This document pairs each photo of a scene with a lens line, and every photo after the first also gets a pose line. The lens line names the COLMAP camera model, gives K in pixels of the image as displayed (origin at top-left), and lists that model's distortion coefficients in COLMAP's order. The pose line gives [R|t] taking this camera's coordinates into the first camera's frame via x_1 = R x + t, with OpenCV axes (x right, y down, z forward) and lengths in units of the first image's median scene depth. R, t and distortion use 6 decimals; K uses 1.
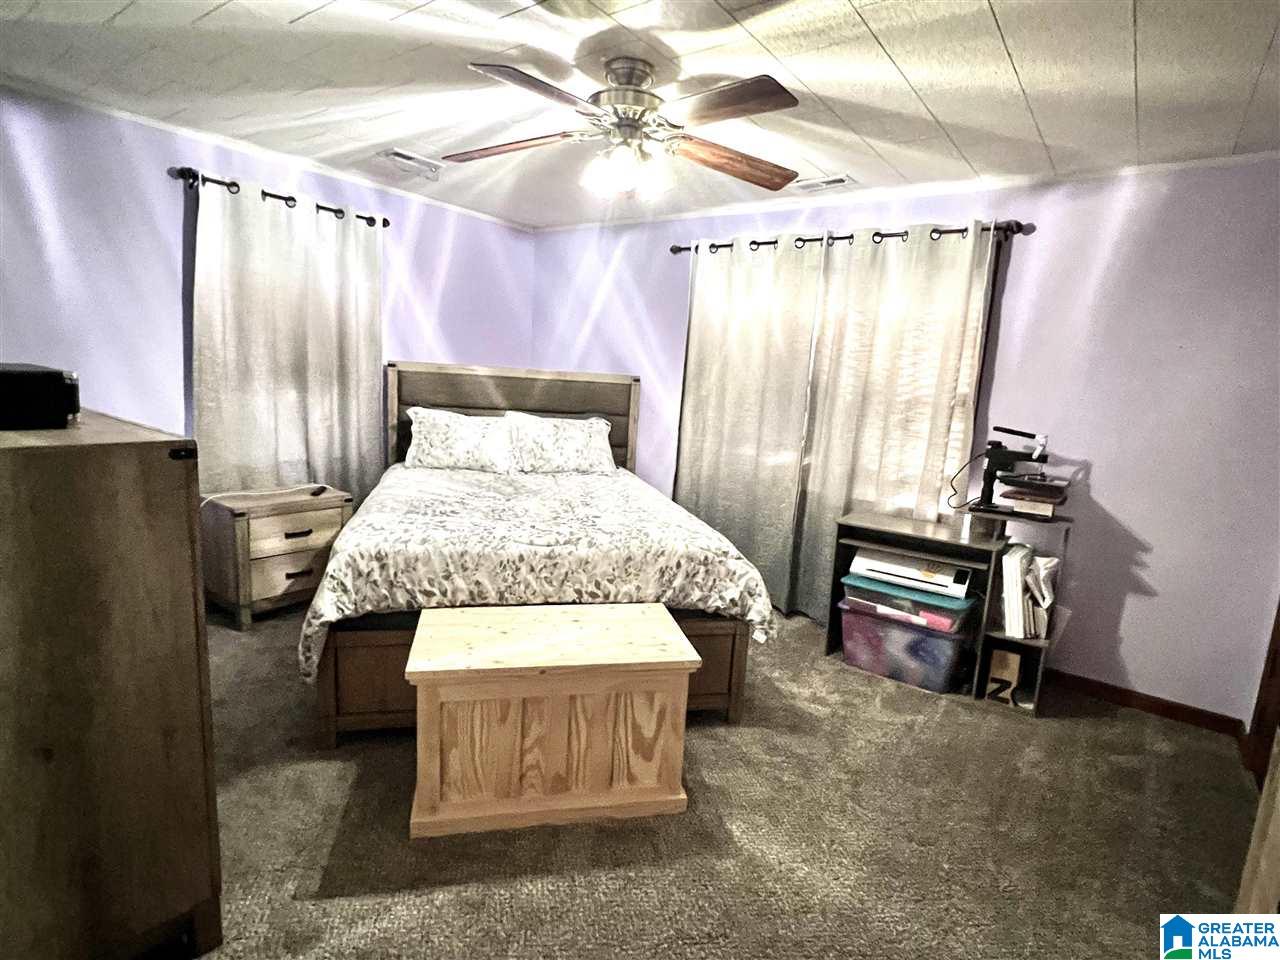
lens RADIAL K [[665.8, 0, 640.5], [0, 665.8, 483.6], [0, 0, 1]] dist [-0.007104, 0.002794]
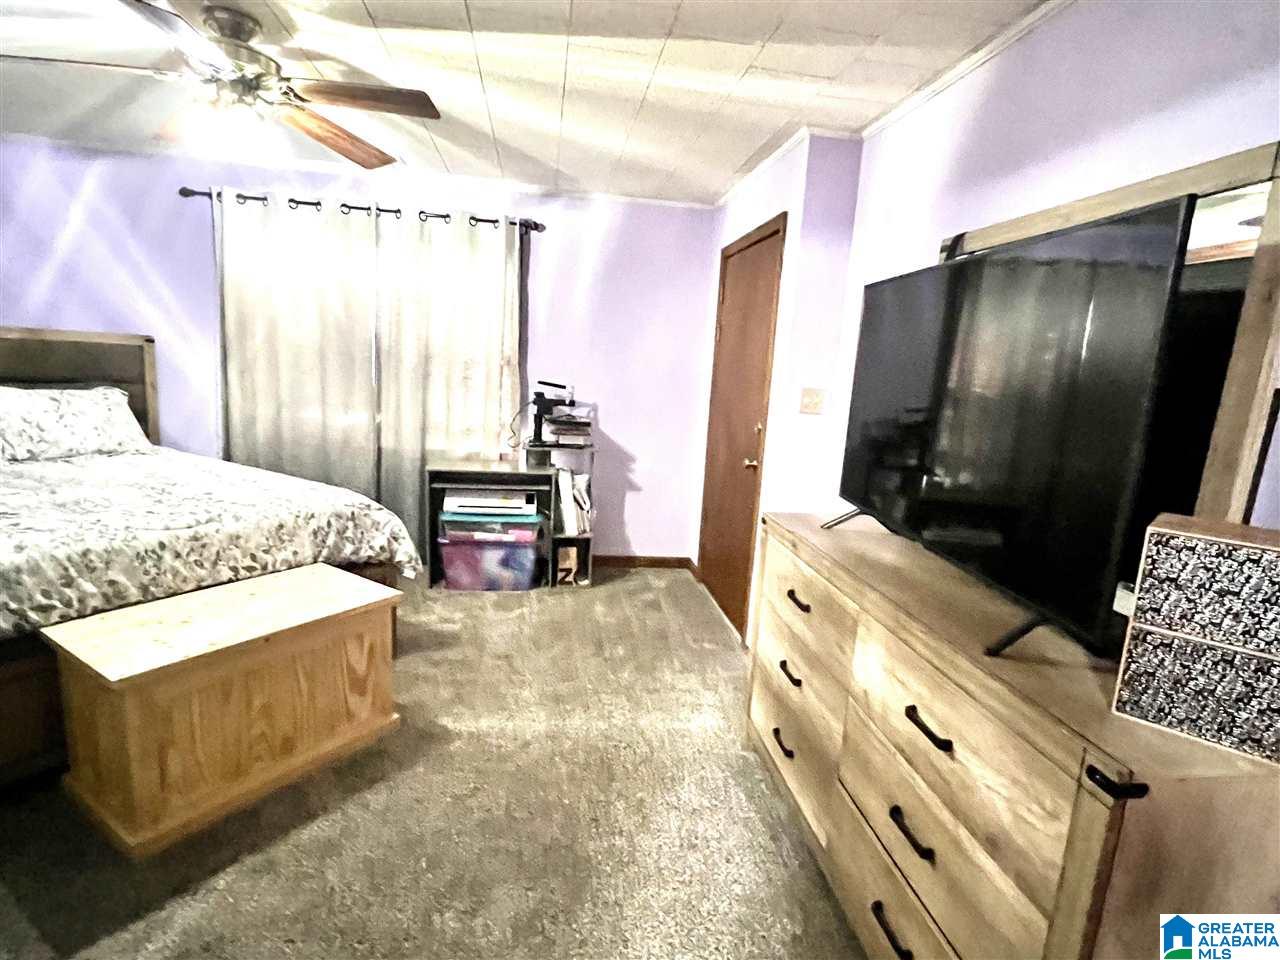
lens RADIAL K [[665.8, 0, 633.7], [0, 665.8, 480.6], [0, 0, 1]] dist [-0.007104, 0.002794]
pose [[0.714989, -0.136143, 0.685752, -0.265587], [0.095133, 0.990679, 0.097491, -0.001515], [-0.692633, -0.004467, 0.721276, -0.074311]]
